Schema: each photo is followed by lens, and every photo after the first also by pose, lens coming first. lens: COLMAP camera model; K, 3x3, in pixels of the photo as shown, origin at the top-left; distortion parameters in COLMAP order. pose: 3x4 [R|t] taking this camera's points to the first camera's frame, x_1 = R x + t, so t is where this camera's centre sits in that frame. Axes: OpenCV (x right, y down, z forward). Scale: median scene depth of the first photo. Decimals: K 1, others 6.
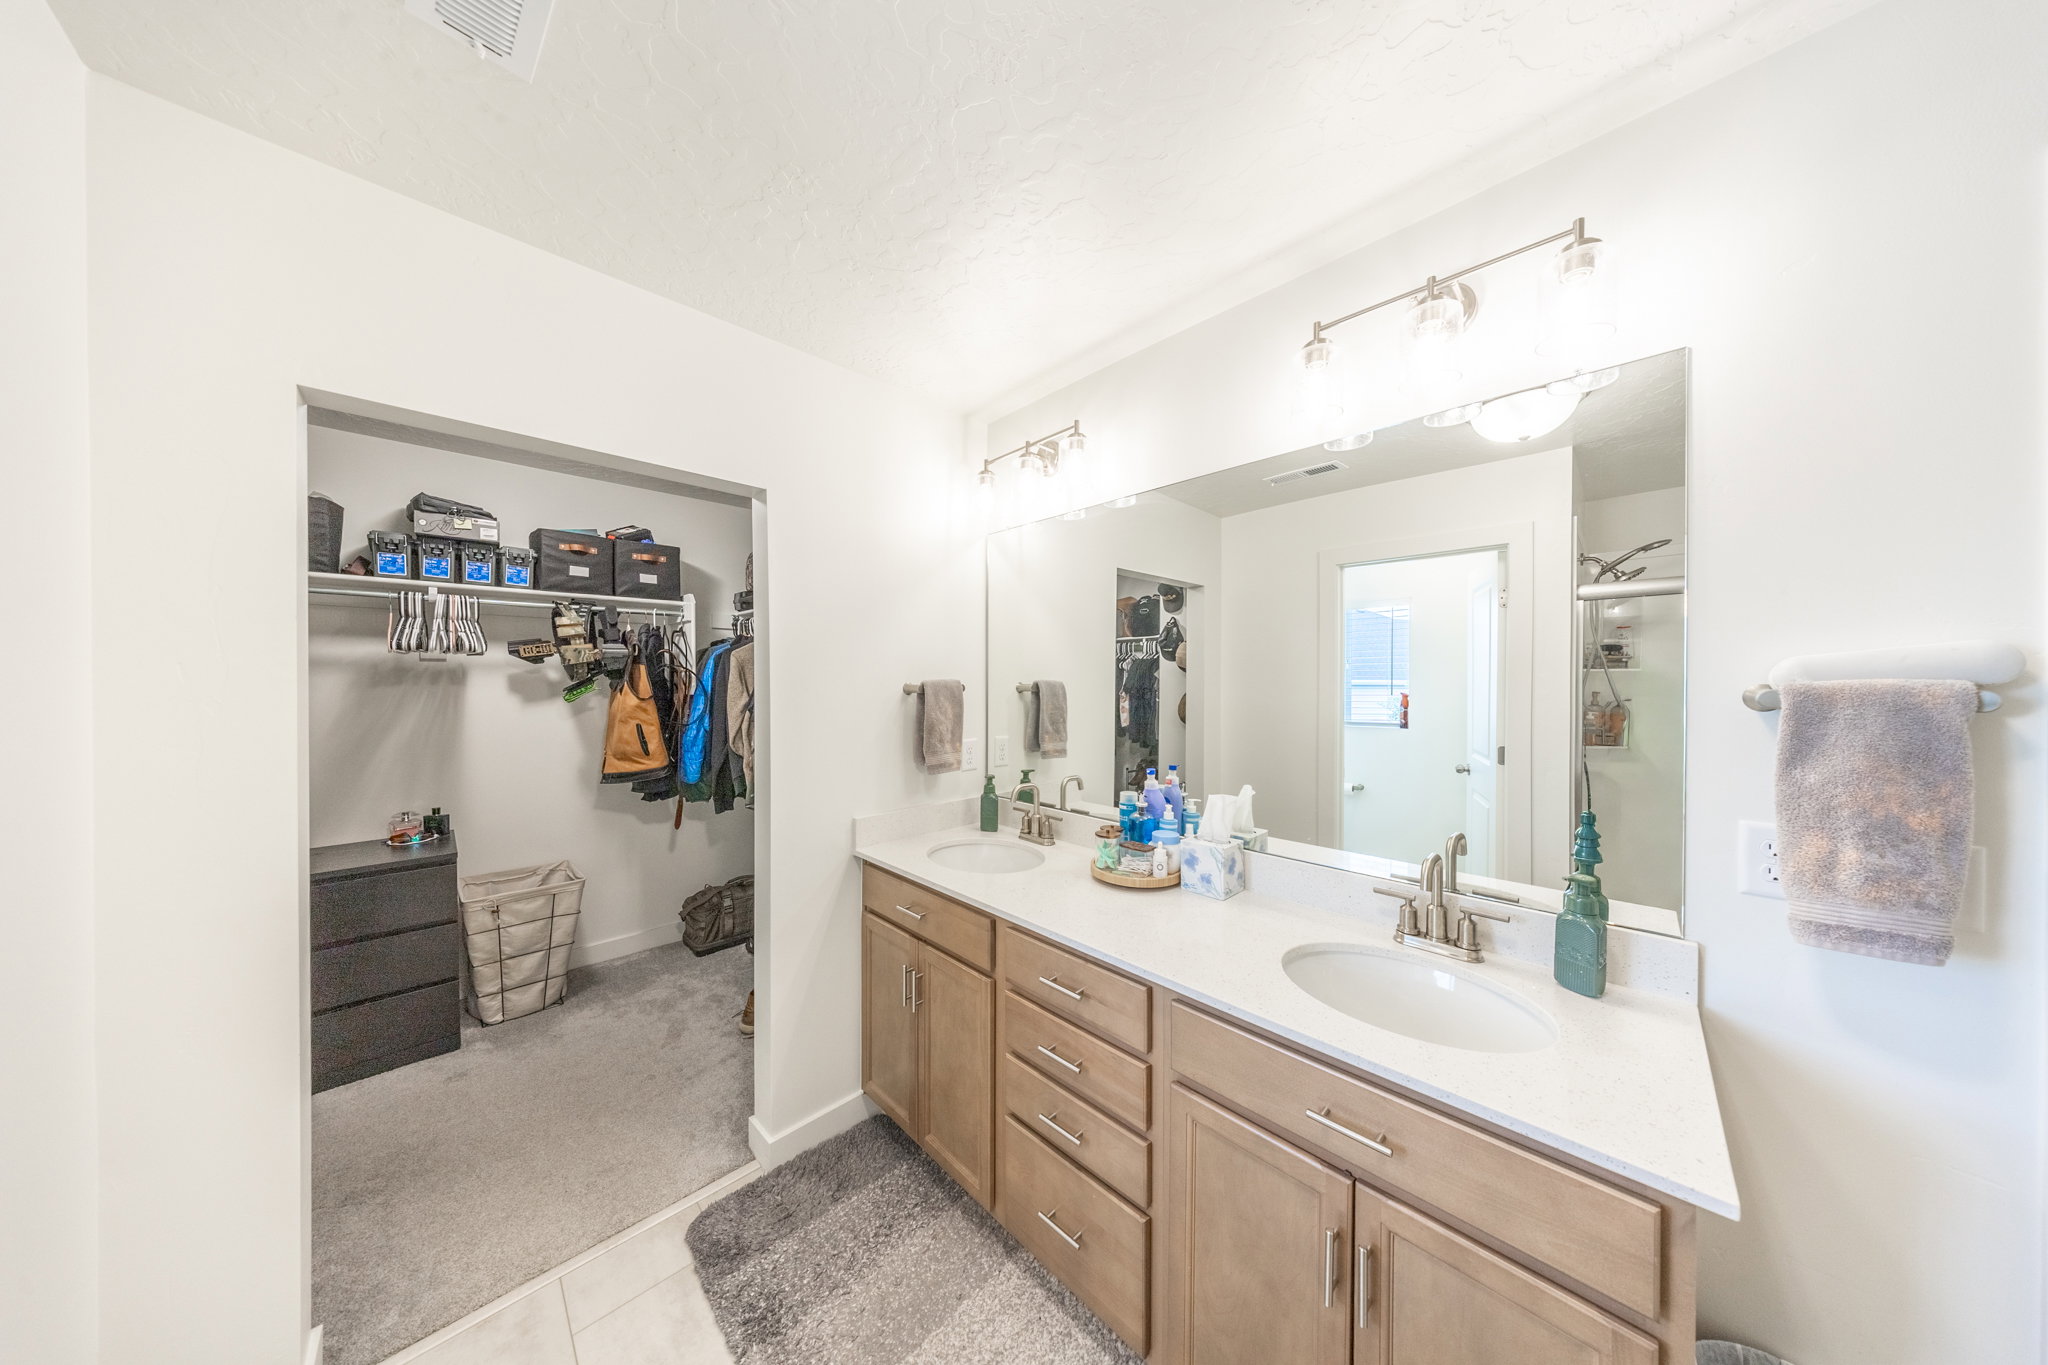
lens RADIAL K [[592.7, 0, 1017.6], [0, 592.7, 686.7], [0, 0, 1]] dist [-0.009893, -0.000245]
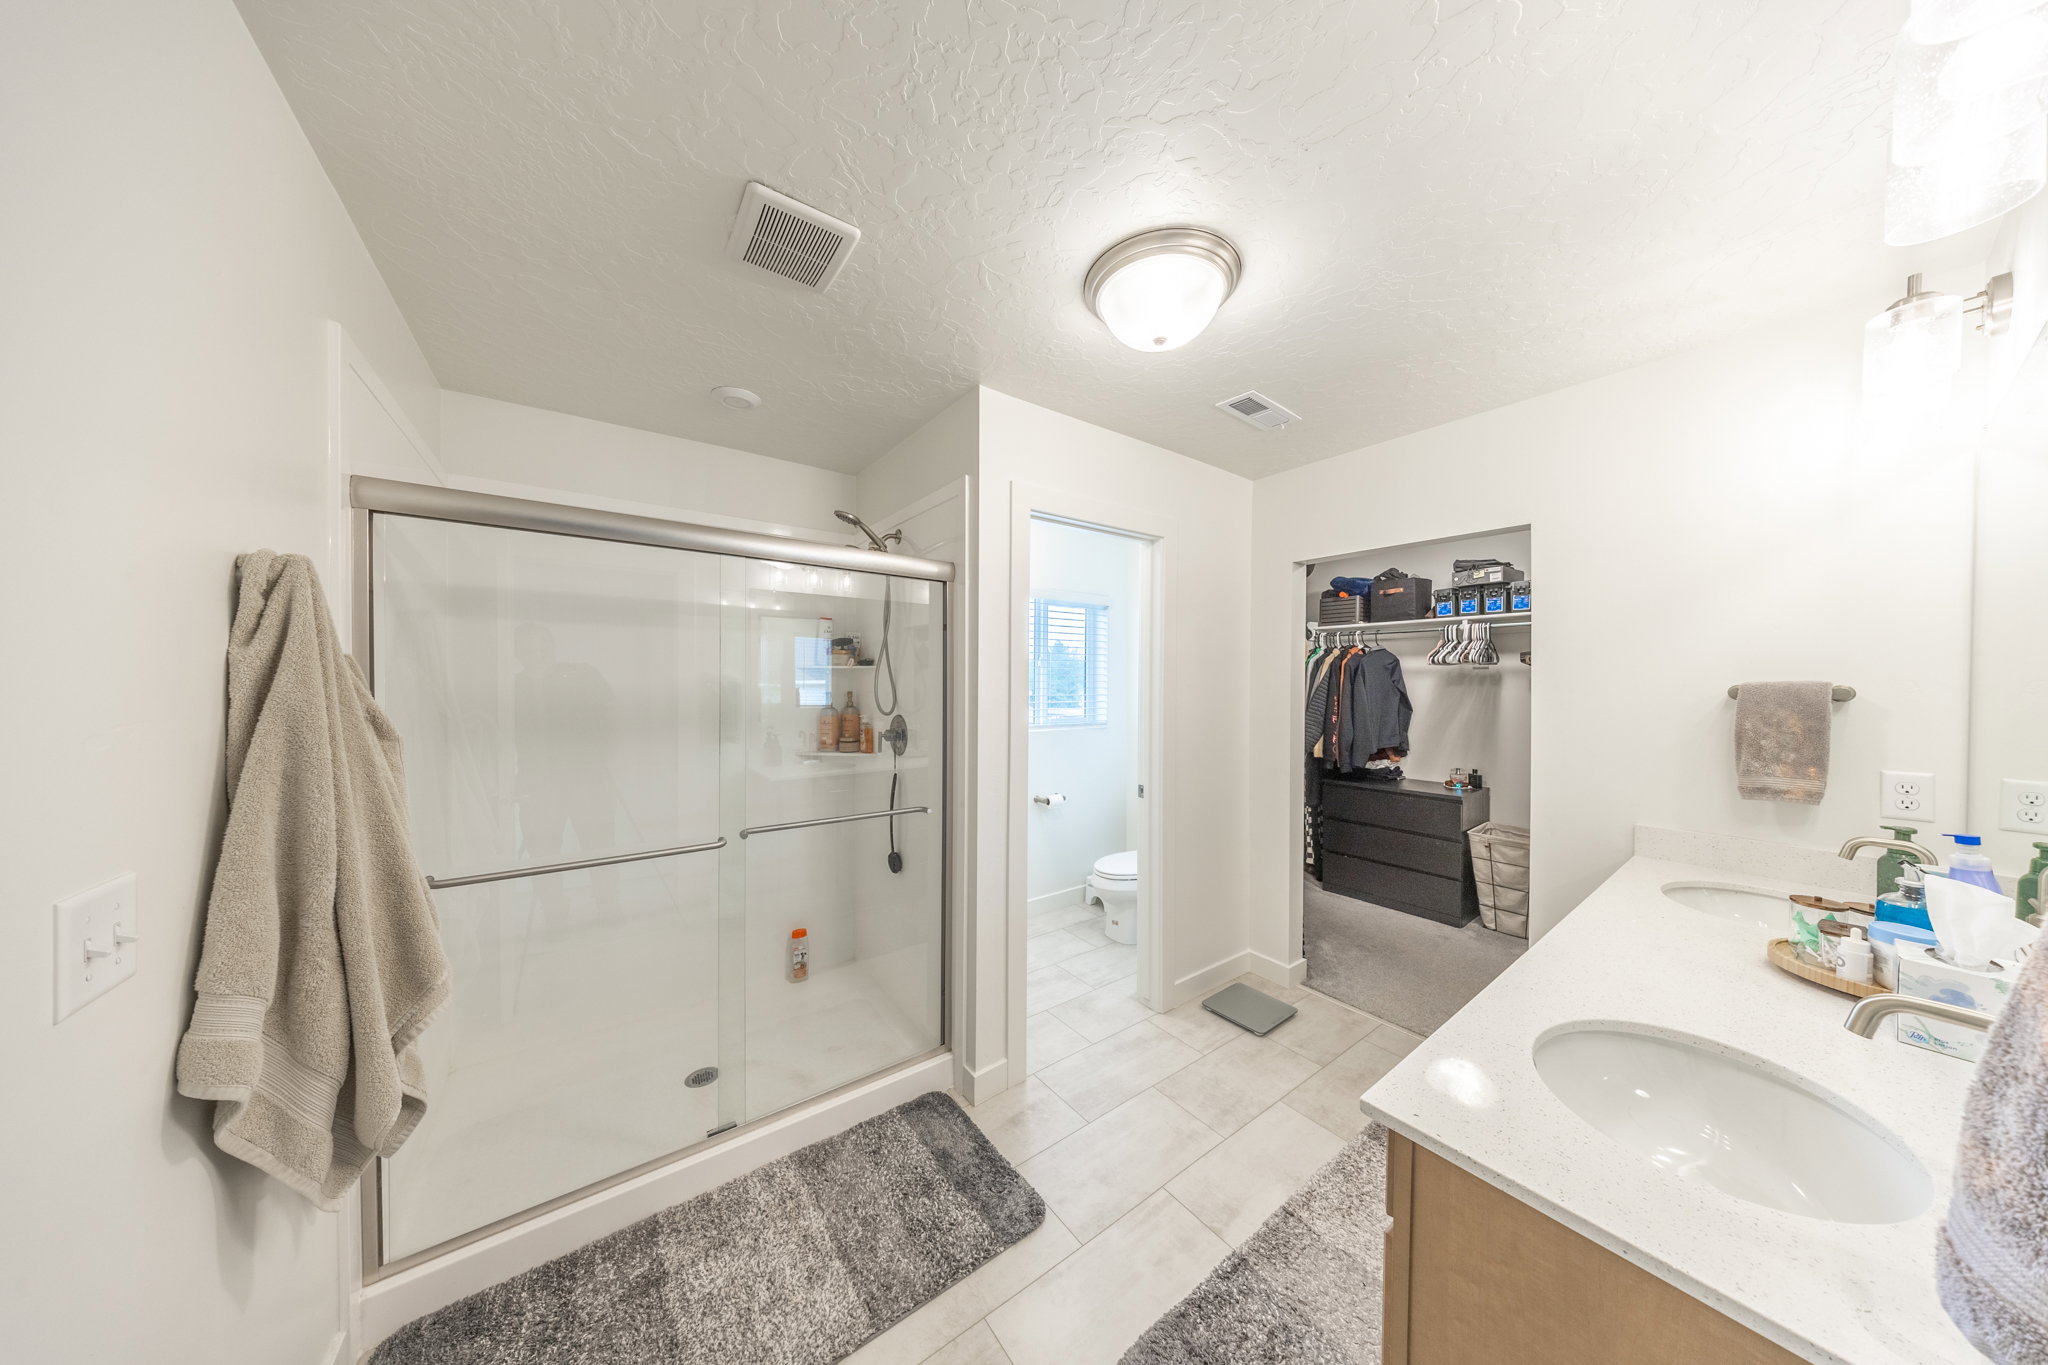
lens RADIAL K [[592.7, 0, 1033.2], [0, 592.7, 684.4], [0, 0, 1]] dist [-0.009893, -0.000245]
pose [[-0.137424, 0.004940, -0.990500, 0.617069], [-0.011587, 0.999911, 0.006594, -0.001872], [0.990445, 0.012383, -0.137355, 0.107788]]
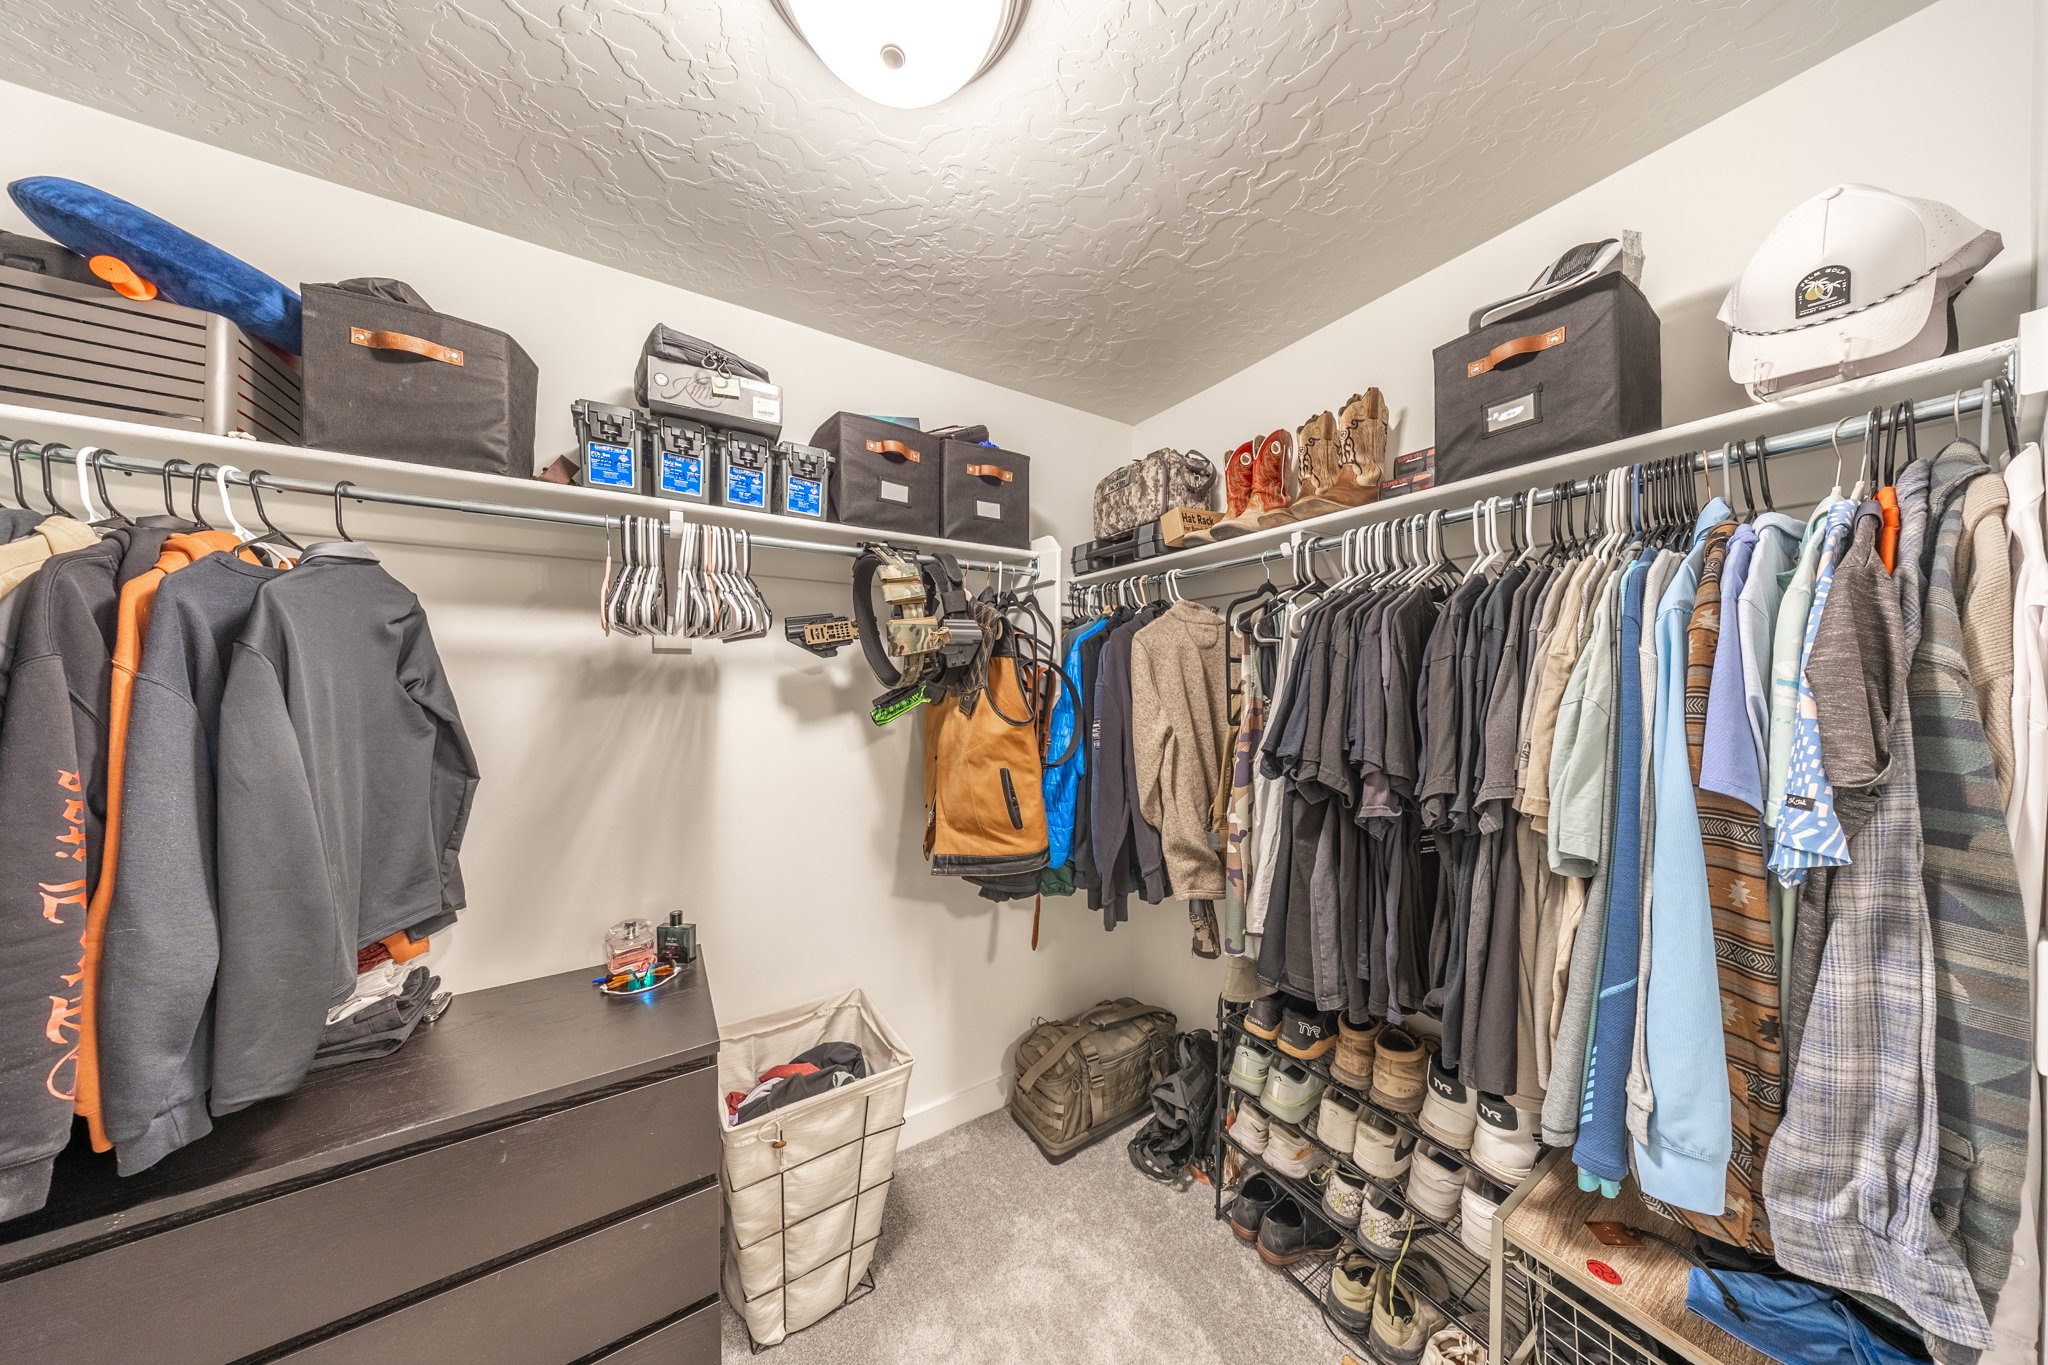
lens RADIAL K [[592.7, 0, 1022.1], [0, 592.7, 683.5], [0, 0, 1]] dist [-0.009893, -0.000245]
pose [[0.975339, 0.002655, -0.220696, -0.545812], [-0.003882, 0.999979, -0.005128, -0.011957], [0.220678, 0.005859, 0.975329, 0.522516]]
